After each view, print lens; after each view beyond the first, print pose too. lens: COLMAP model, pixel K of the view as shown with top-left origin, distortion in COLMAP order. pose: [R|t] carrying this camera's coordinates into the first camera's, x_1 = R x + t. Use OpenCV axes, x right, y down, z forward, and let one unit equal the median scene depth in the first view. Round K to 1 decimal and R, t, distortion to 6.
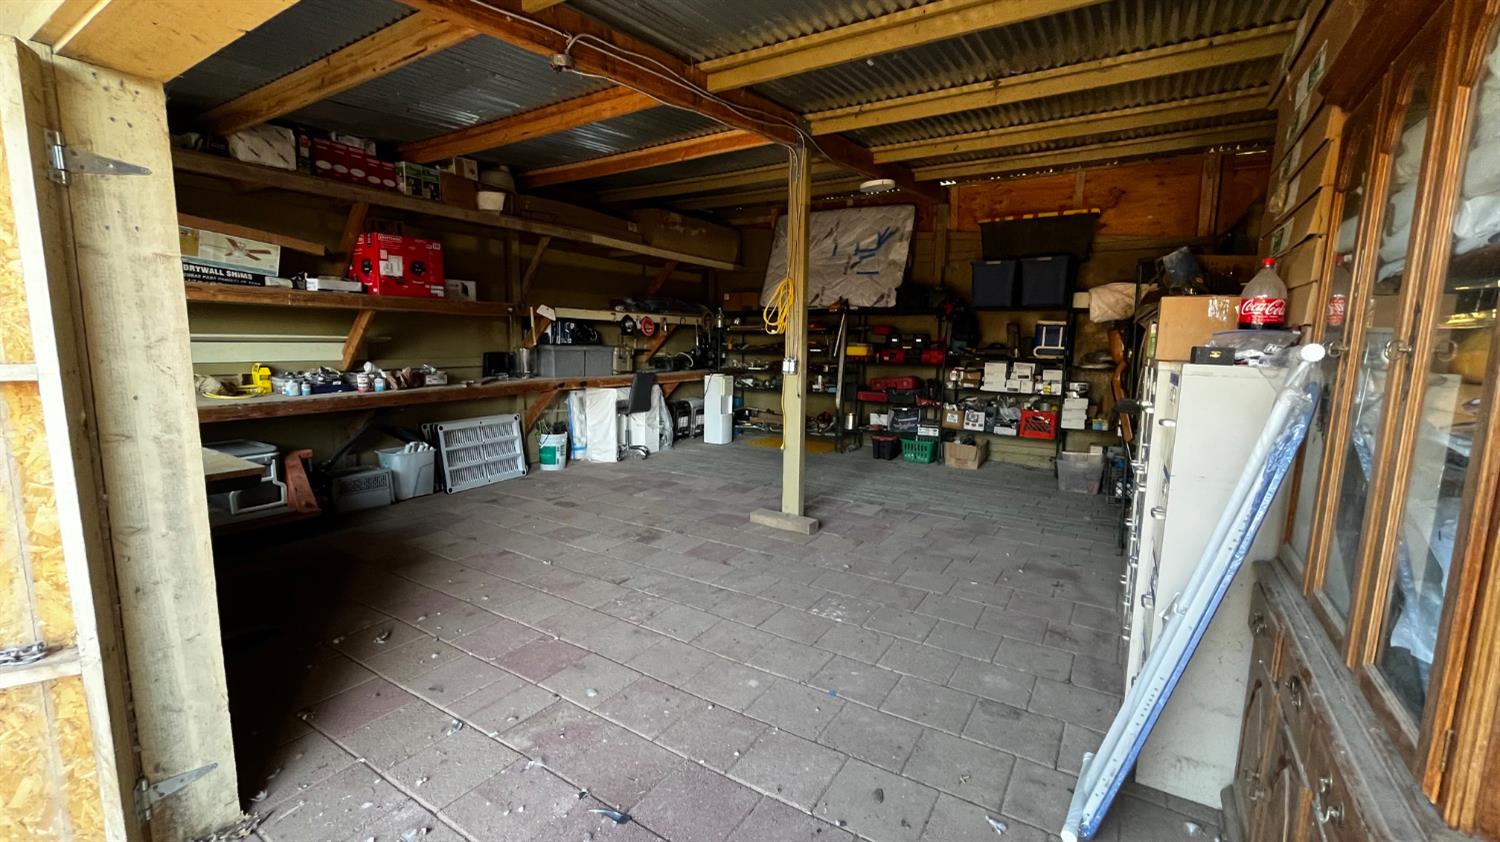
lens RADIAL K [[621.2, 0, 750.2], [0, 621.2, 427.0], [0, 0, 1]] dist [-0.000397, 0.000168]
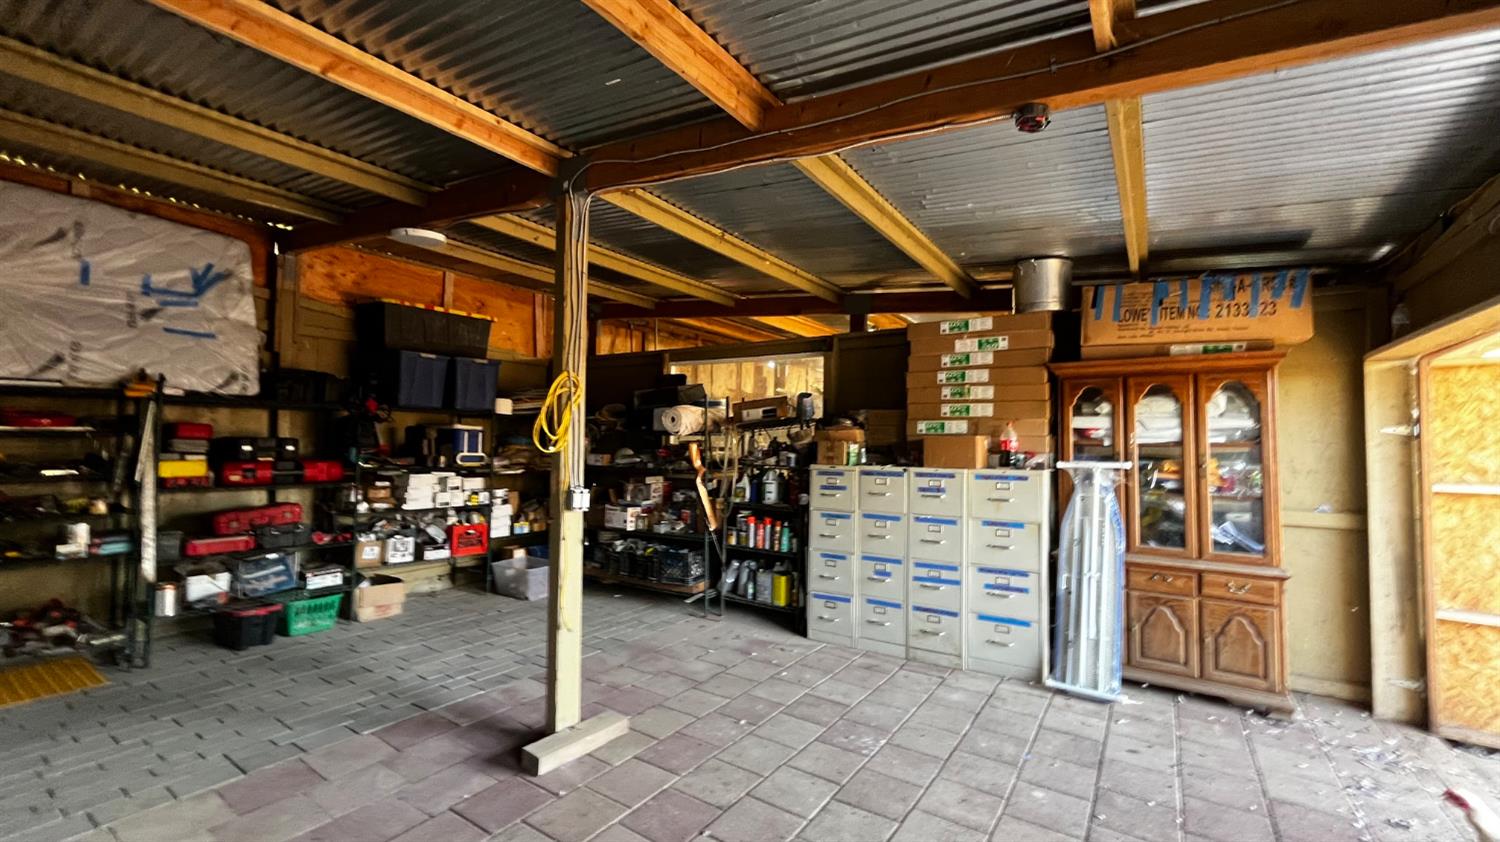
lens RADIAL K [[621.2, 0, 749.6], [0, 621.2, 416.6], [0, 0, 1]] dist [-0.000397, 0.000168]
pose [[0.020875, 0.029198, 0.999356, -0.421779], [0.128210, 0.991242, -0.031639, -0.097303], [-0.991527, 0.128787, 0.016949, 0.546730]]
